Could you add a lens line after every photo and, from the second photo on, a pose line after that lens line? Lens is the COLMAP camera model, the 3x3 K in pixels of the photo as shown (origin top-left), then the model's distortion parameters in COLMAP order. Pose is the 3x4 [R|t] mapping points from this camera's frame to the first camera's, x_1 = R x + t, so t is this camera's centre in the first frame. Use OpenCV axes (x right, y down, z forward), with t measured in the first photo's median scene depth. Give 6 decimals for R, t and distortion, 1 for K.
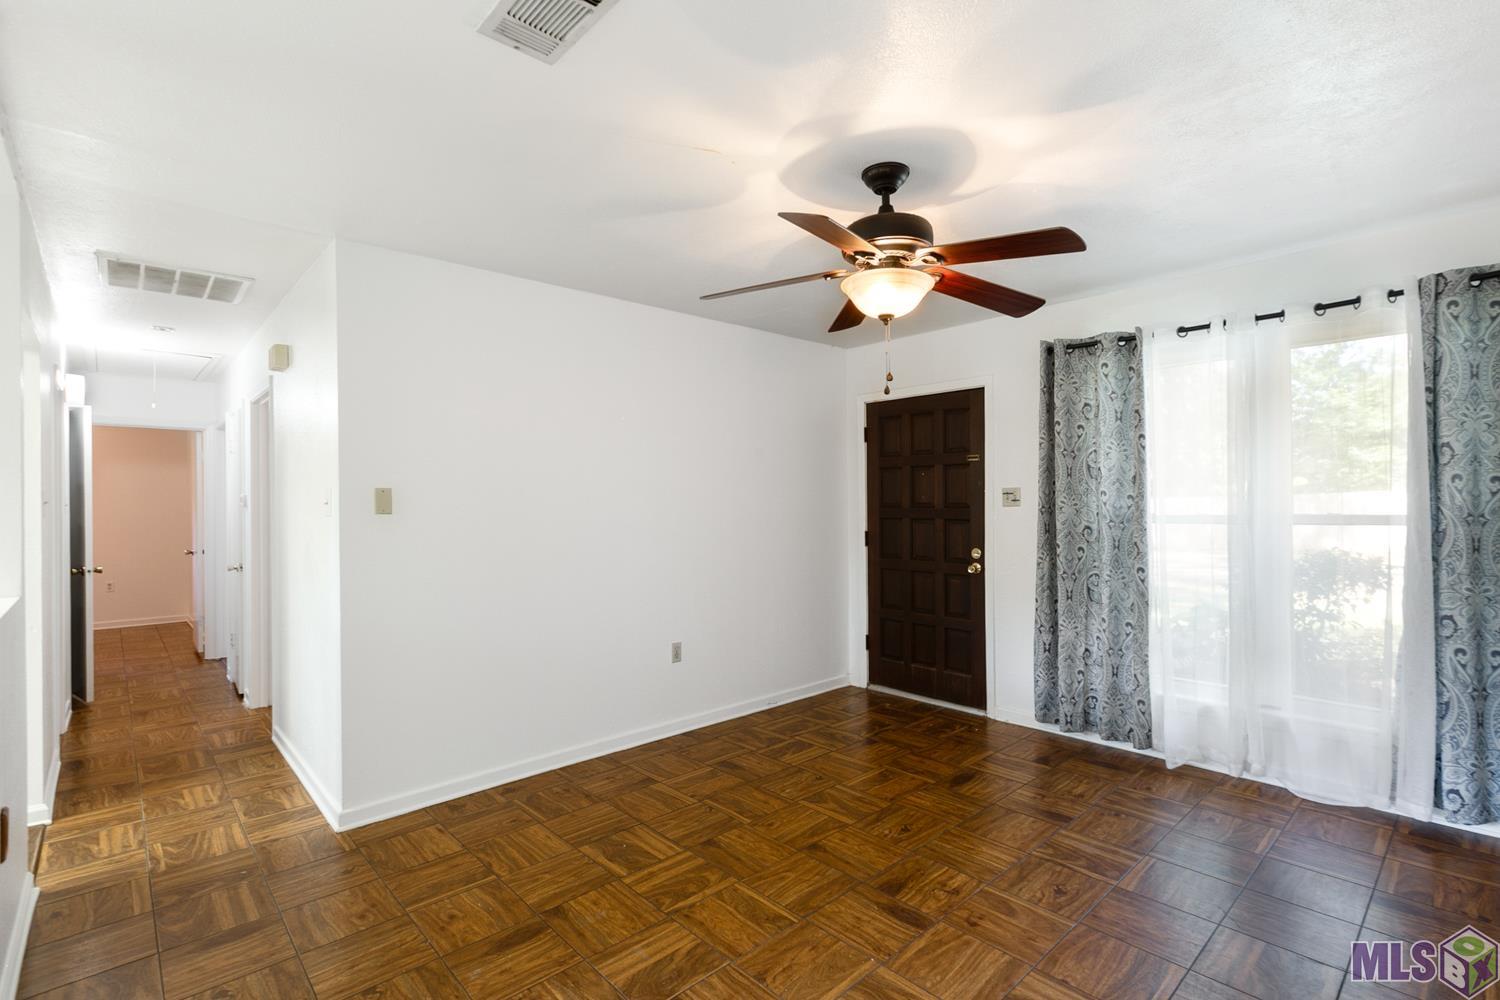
lens RADIAL K [[698.0, 0, 750.0], [0, 698.0, 500.0], [0, 0, 1]] dist [-0.000899, -0.000139]
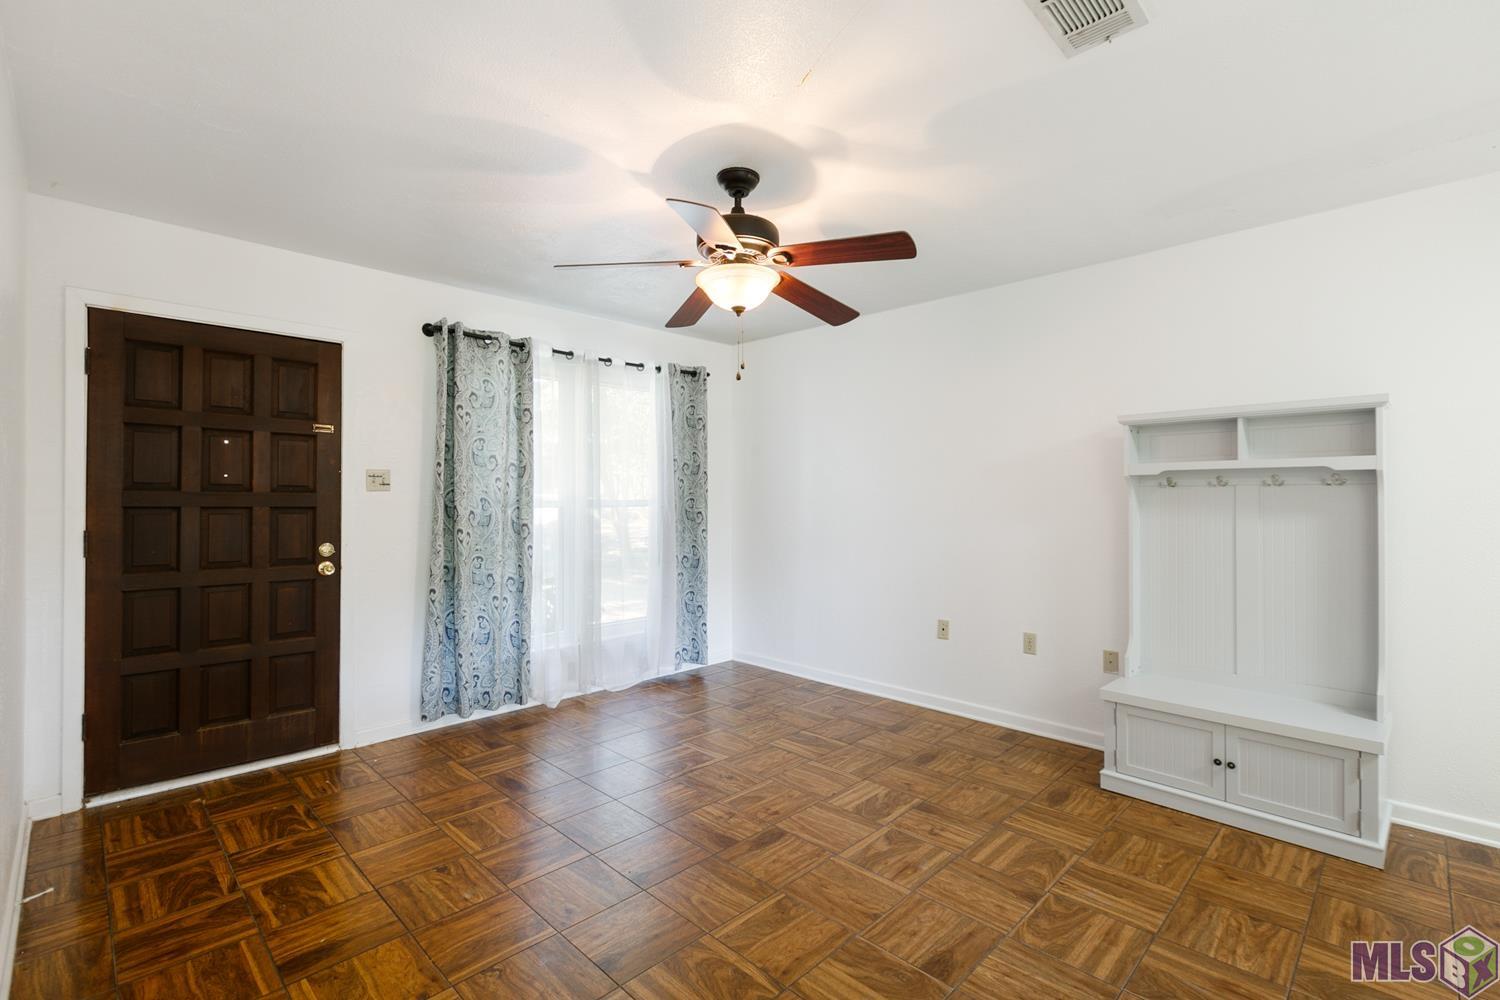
lens RADIAL K [[669.1, 0, 746.3], [0, 669.1, 494.8], [0, 0, 1]] dist [-0.002010, -0.000149]
pose [[-0.045310, 0.017316, 0.998823, -0.425544], [-0.007988, 0.999812, -0.017695, 0.022409], [-0.998941, -0.008780, -0.045163, 0.521598]]
